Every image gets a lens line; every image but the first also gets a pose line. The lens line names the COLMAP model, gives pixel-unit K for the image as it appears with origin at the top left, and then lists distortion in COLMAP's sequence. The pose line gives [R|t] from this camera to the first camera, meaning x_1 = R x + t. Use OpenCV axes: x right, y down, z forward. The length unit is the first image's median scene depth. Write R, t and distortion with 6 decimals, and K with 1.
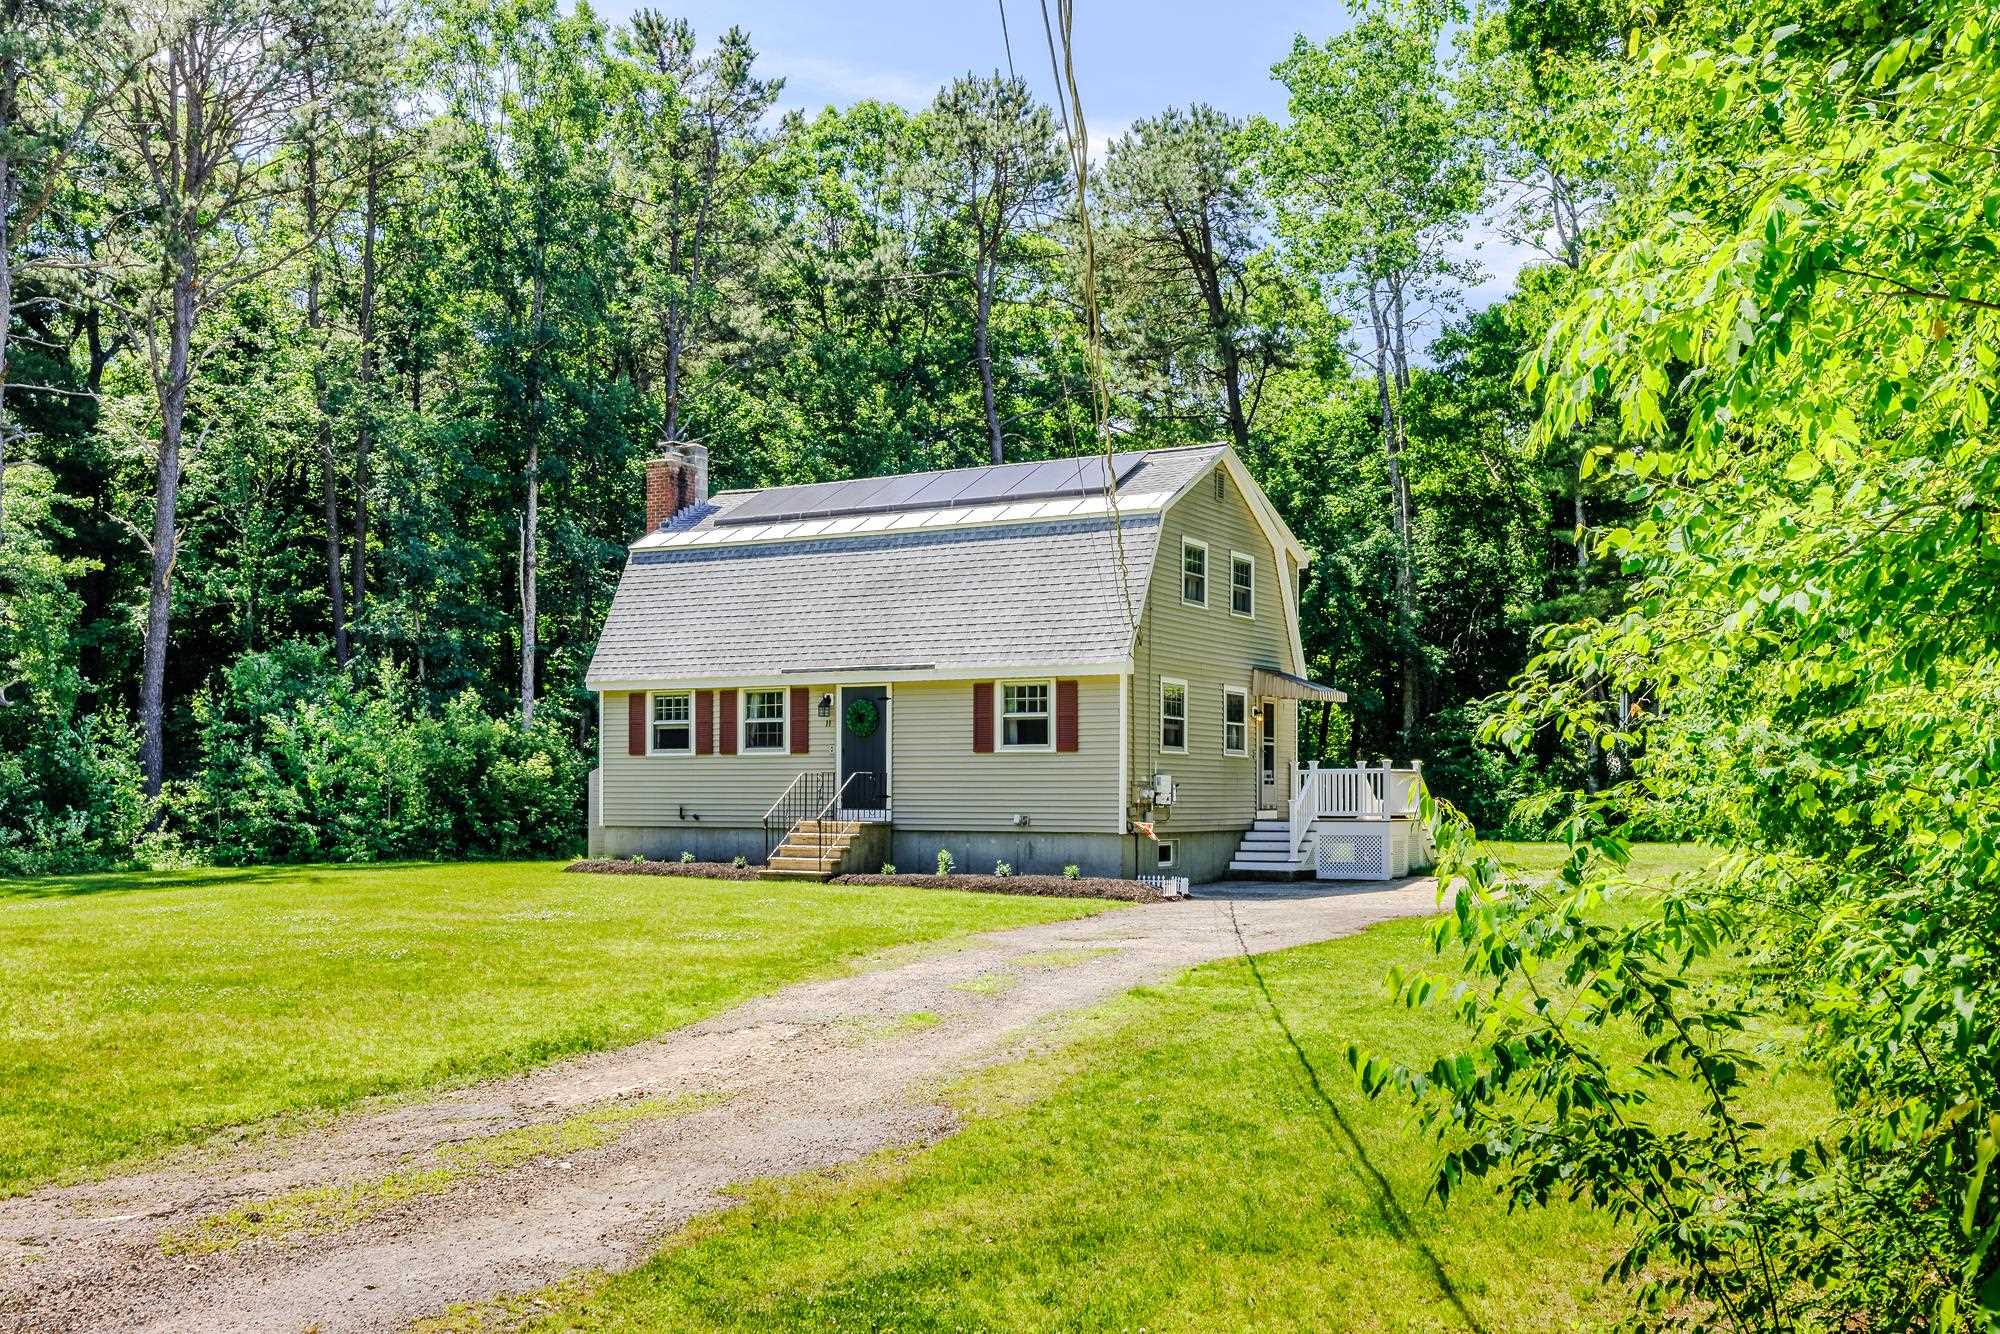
lens RADIAL K [[2032.7, 0, 1000.0], [0, 2032.7, 667.0], [0, 0, 1]] dist [0.006749, -0.000565]
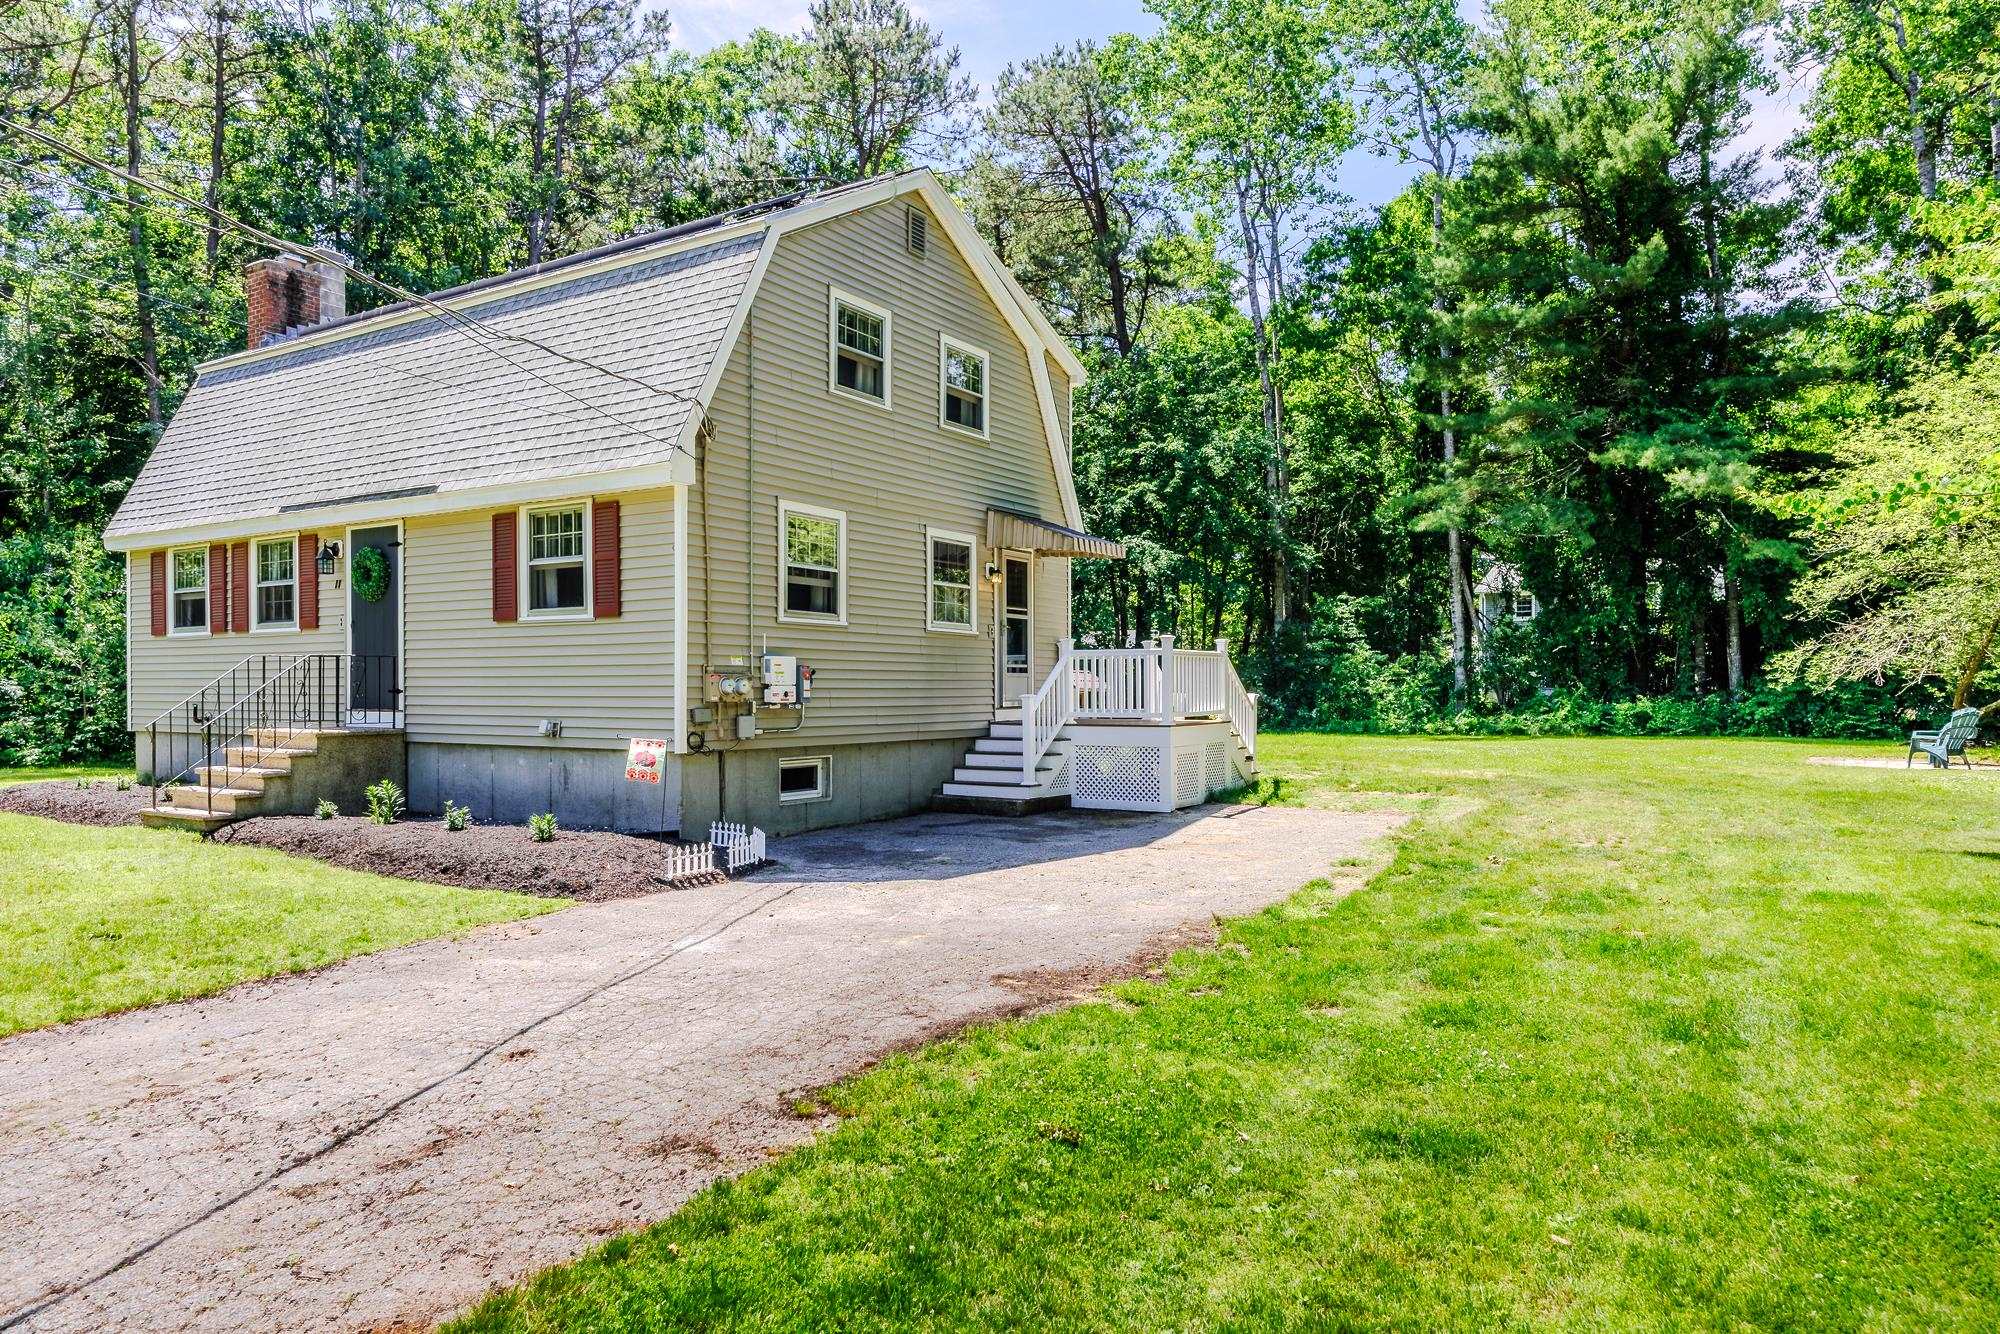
lens RADIAL K [[1283.6, 0, 1000.2], [0, 1283.6, 627.5], [0, 0, 1]] dist [-0.000424, 0.000816]
pose [[0.998630, -0.005123, -0.052078, 0.156771], [0.005957, 0.999856, 0.015882, 0.036007], [0.051989, -0.016170, 0.998517, 0.570186]]
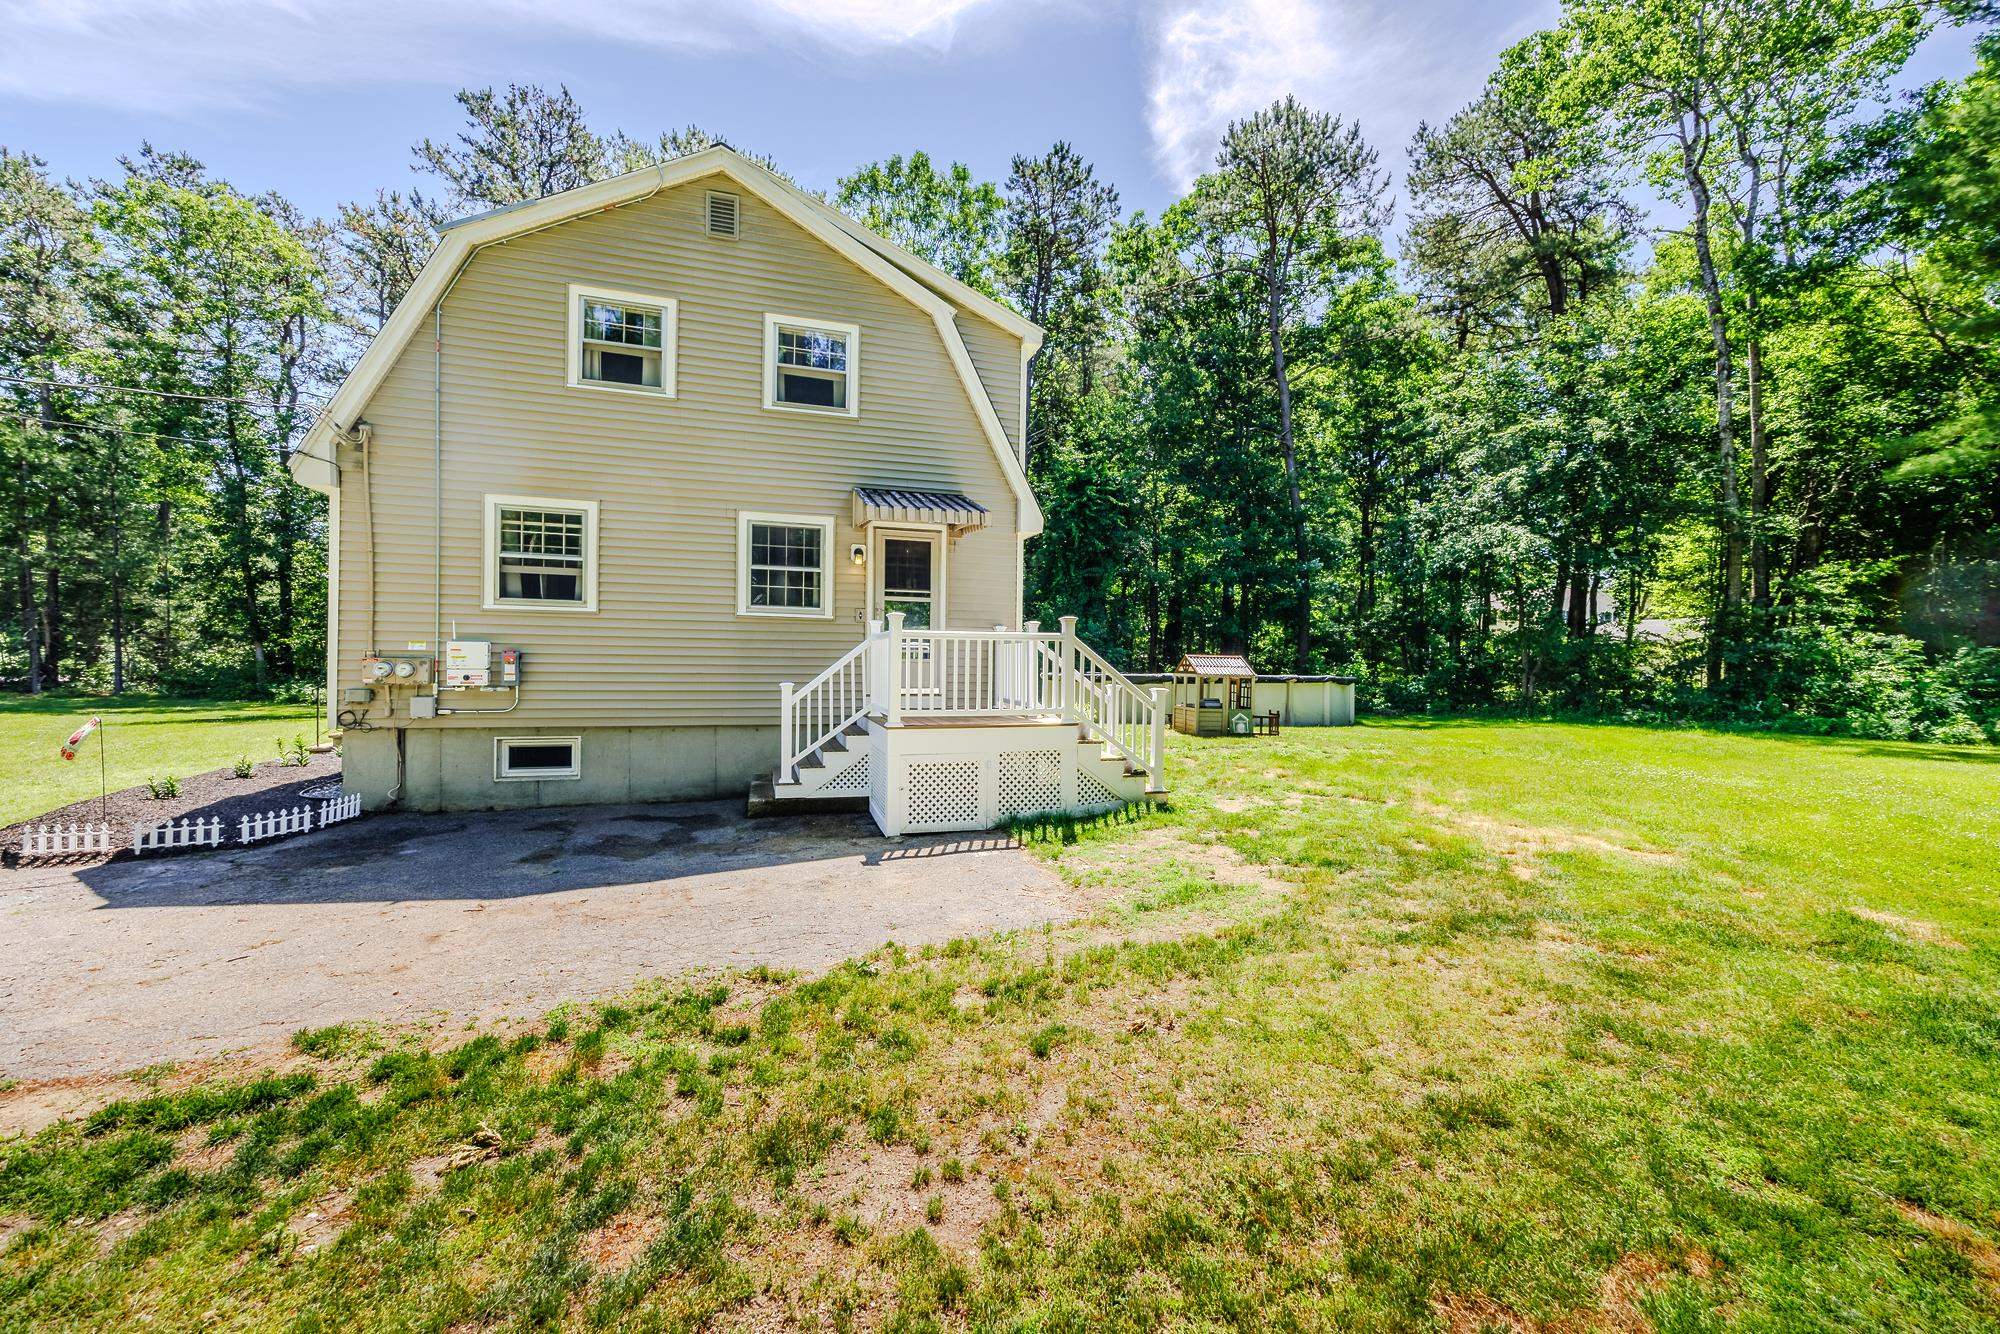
lens RADIAL K [[750.7, 0, 1050.3], [0, 750.7, 643.1], [0, 0, 1]] dist [-0.000321, -0.000002]
pose [[0.720950, -0.007751, -0.692943, 0.358763], [0.032837, 0.999196, 0.022987, 0.050567], [0.692208, -0.039327, 0.720625, 0.891213]]
